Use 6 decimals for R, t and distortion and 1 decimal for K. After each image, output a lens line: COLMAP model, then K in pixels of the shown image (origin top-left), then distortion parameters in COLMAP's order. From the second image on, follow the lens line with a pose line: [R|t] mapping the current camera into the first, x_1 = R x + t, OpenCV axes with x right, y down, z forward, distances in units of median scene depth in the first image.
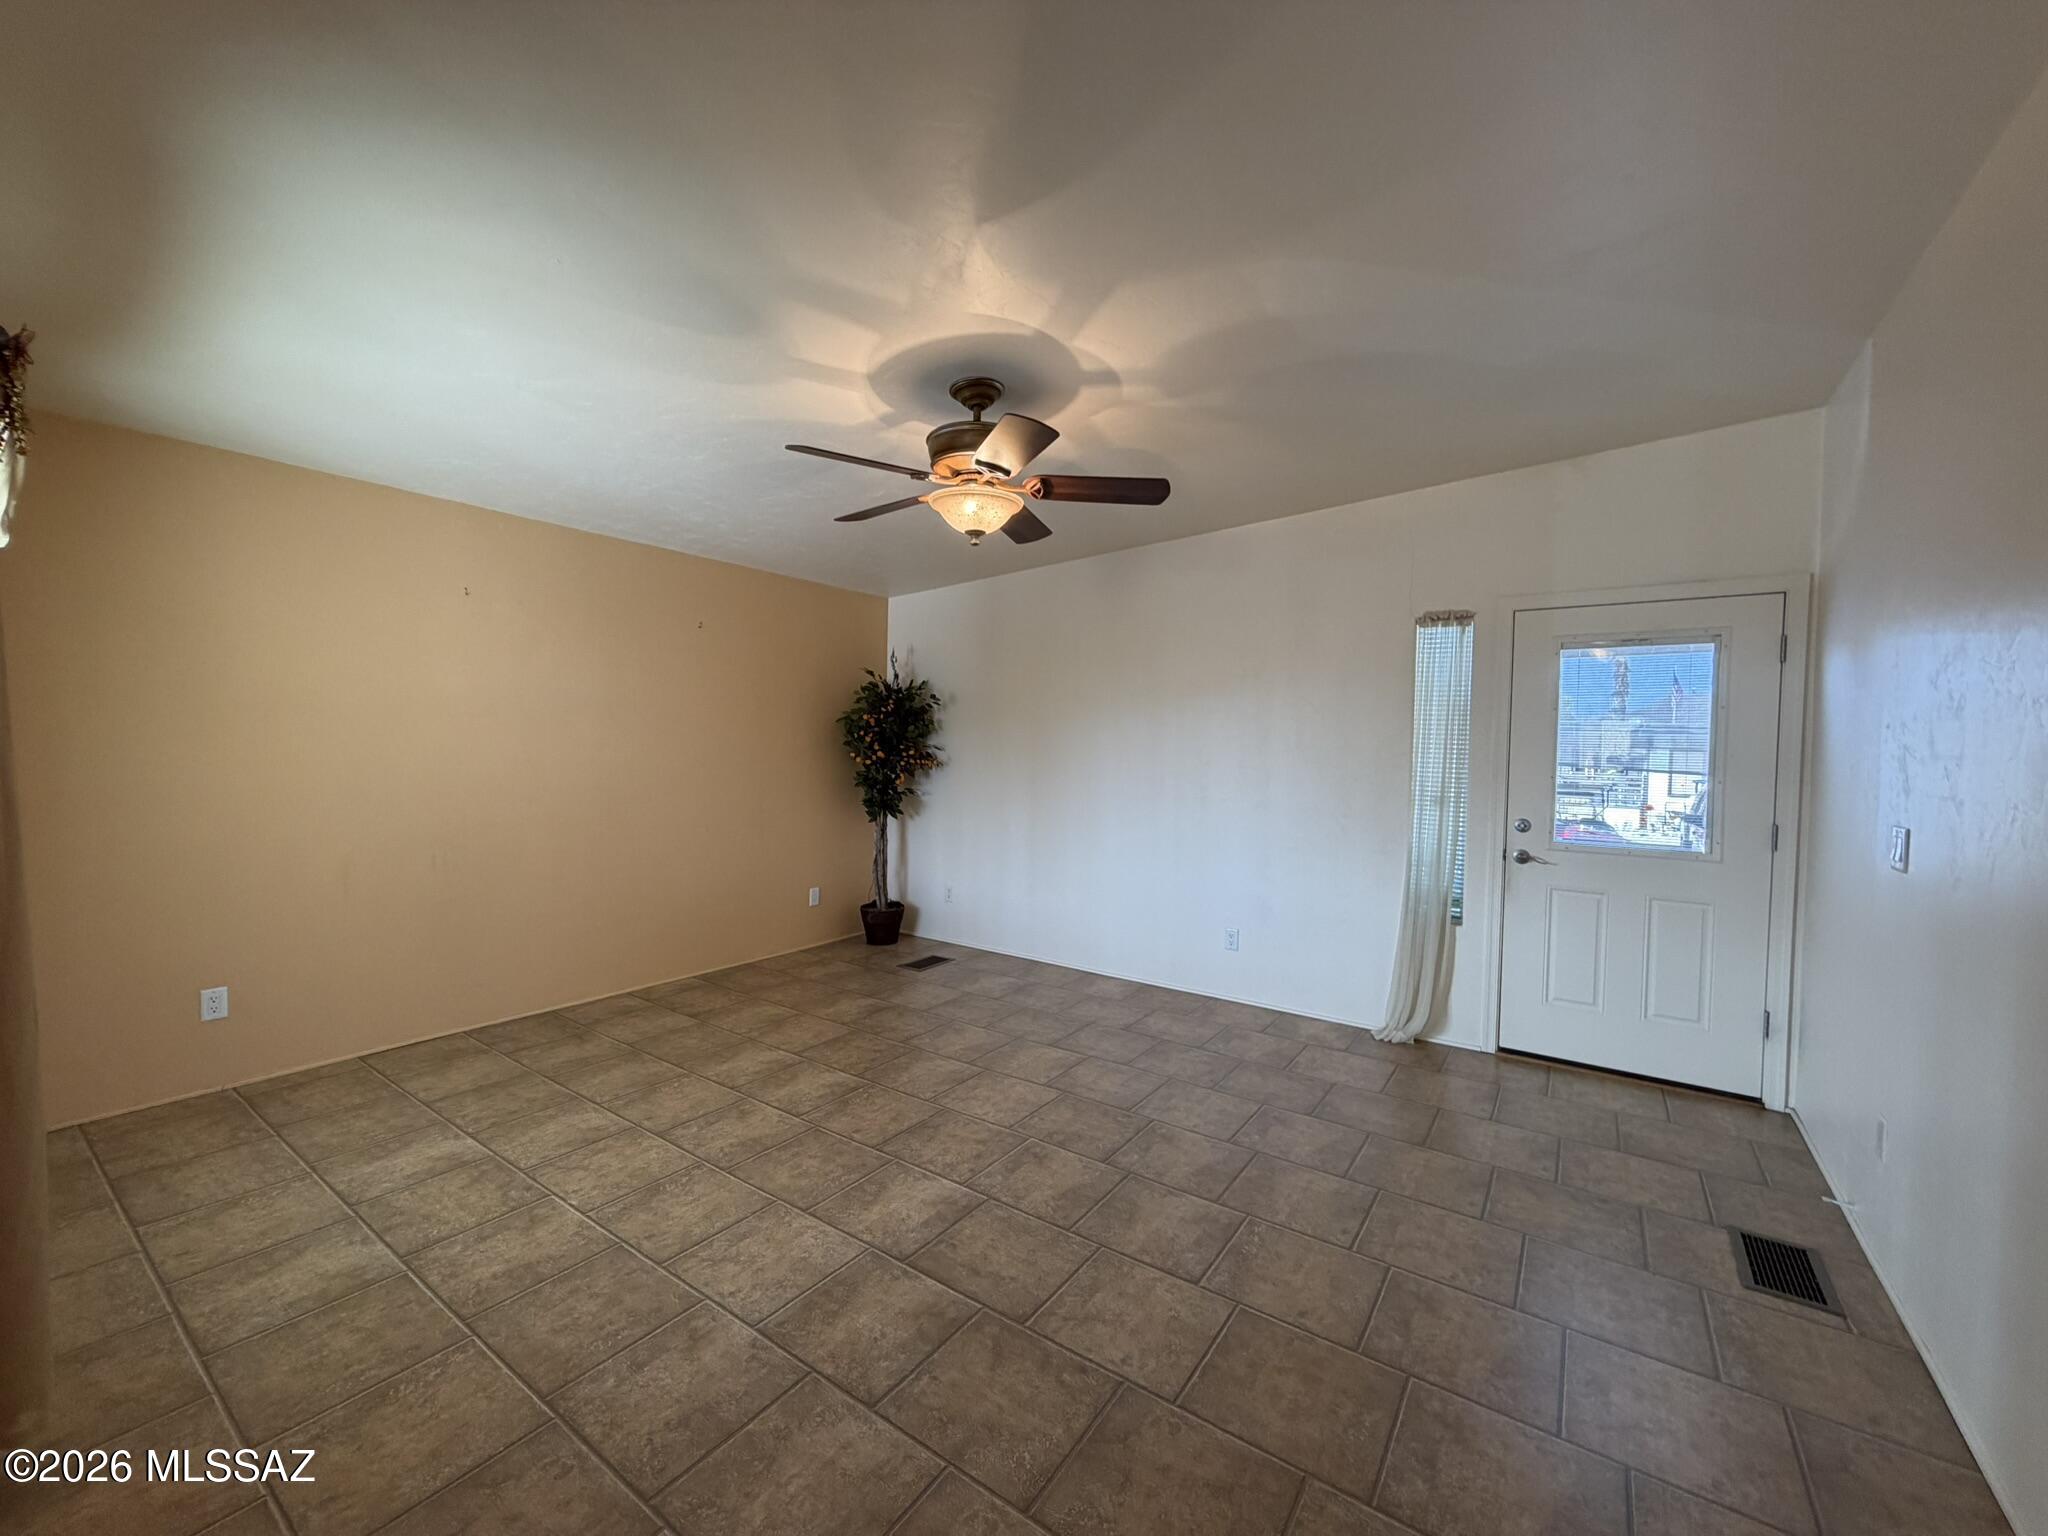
lens RADIAL K [[816.8, 0, 1024.0], [0, 816.8, 762.7], [0, 0, 1]] dist [-0.001898, 0.000716]
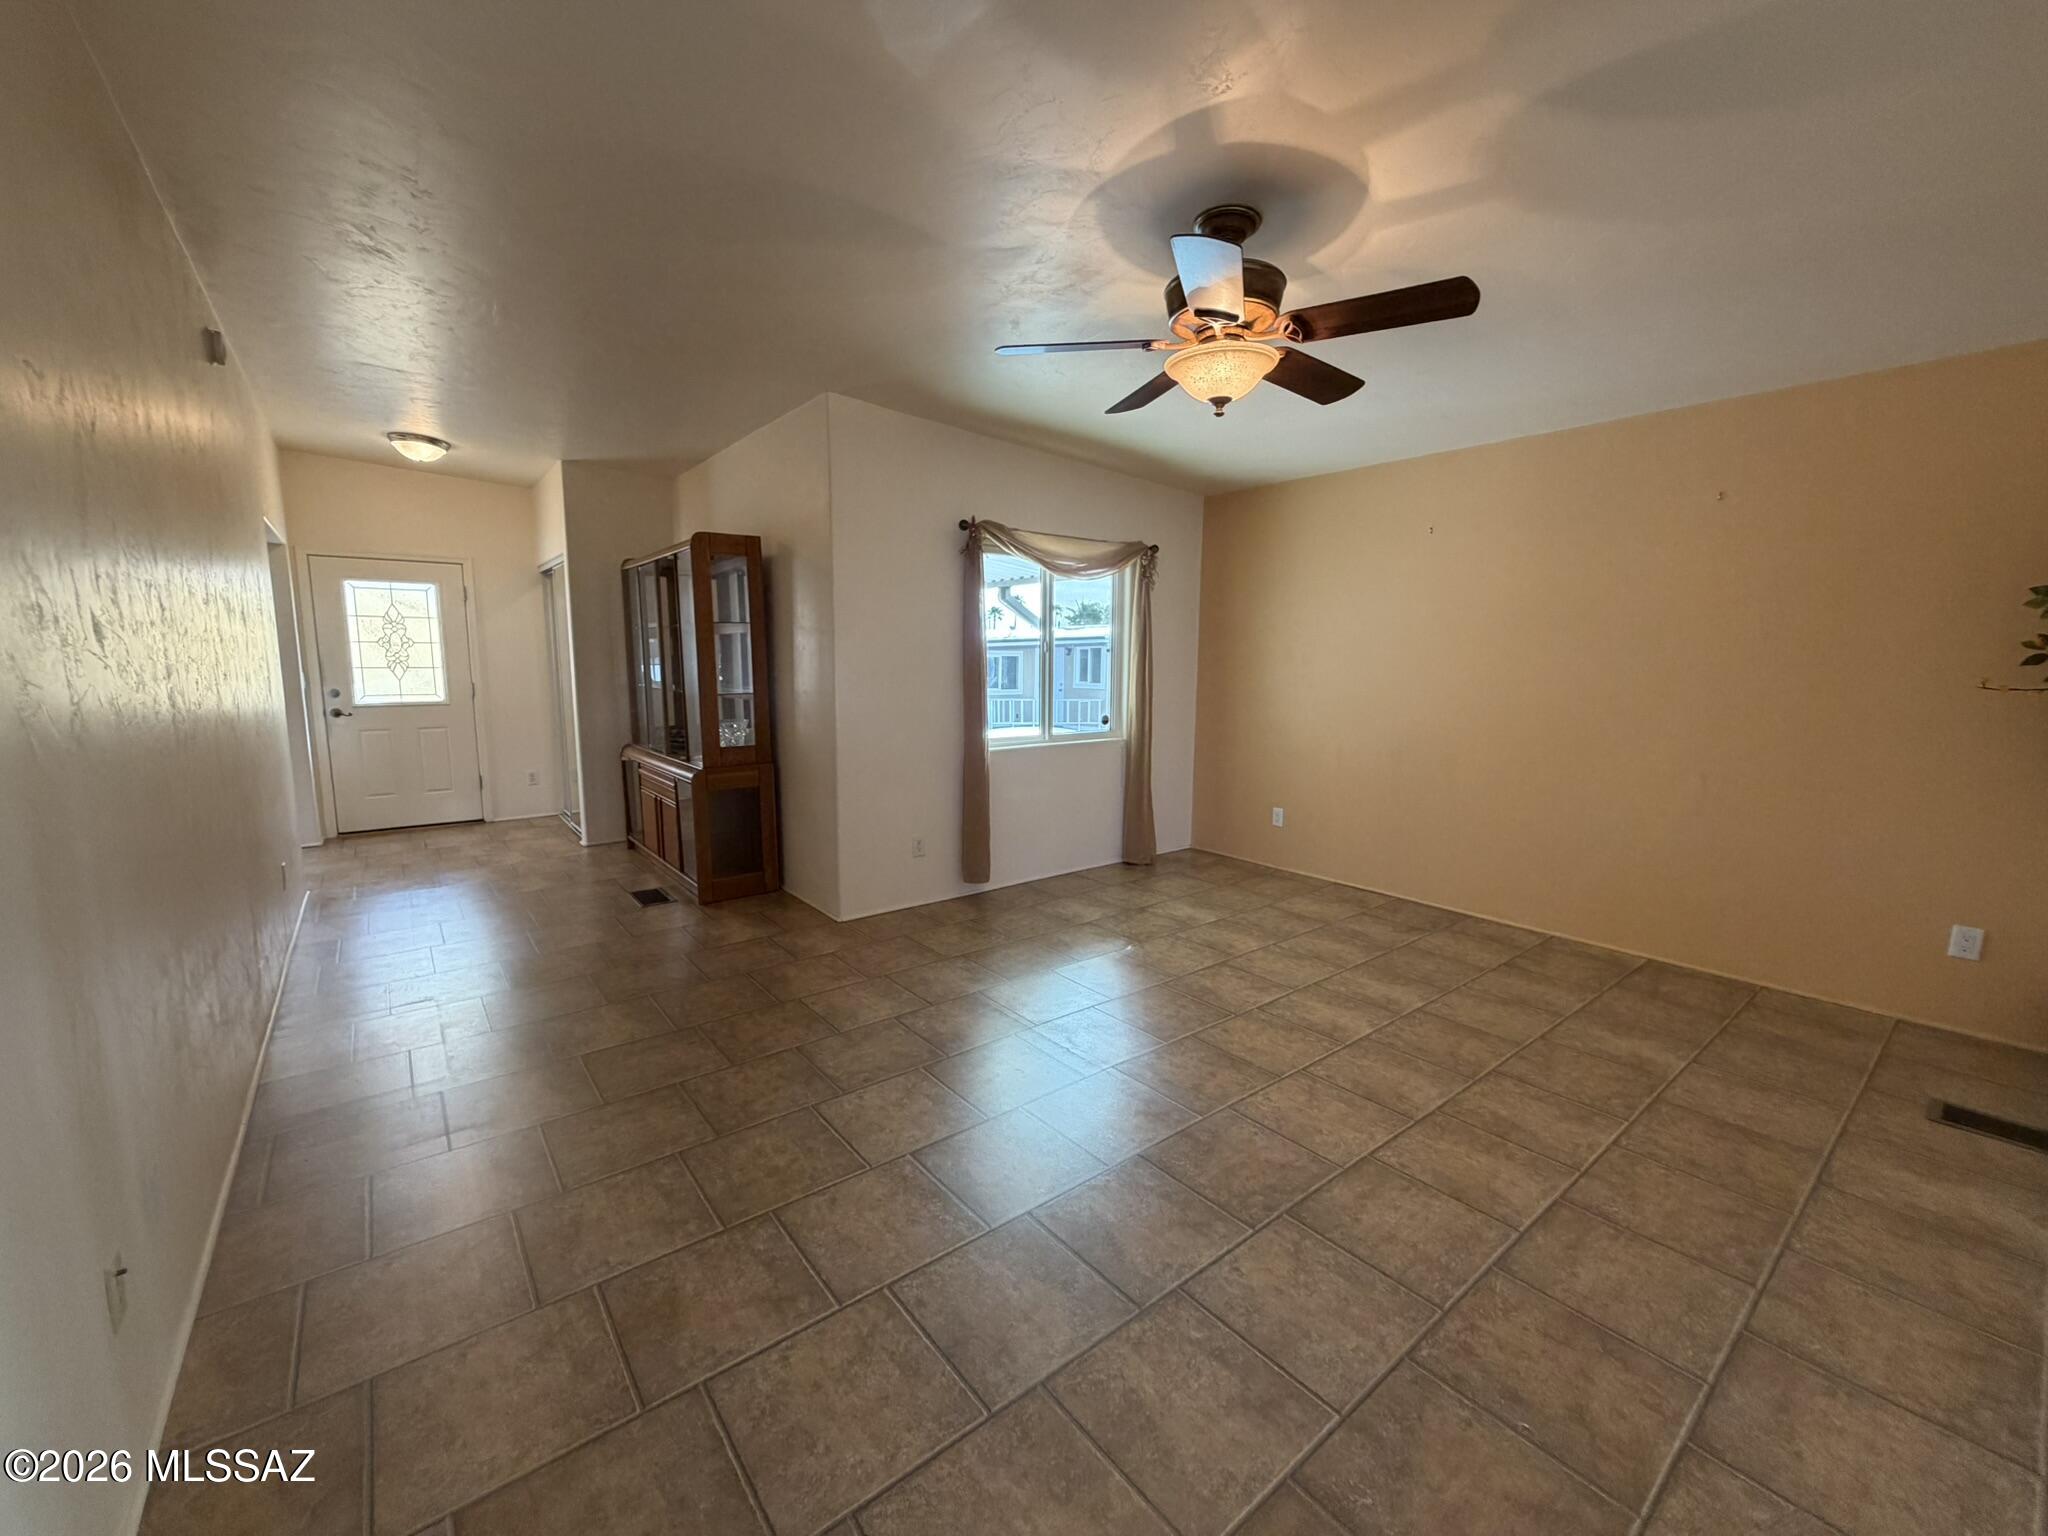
lens RADIAL K [[816.8, 0, 1026.6], [0, 816.8, 774.1], [0, 0, 1]] dist [-0.001898, 0.000716]
pose [[-0.284191, 0.116957, -0.951607, 0.725944], [-0.032296, 0.990801, 0.131419, -0.002030], [0.958224, 0.068081, -0.277799, 0.903900]]
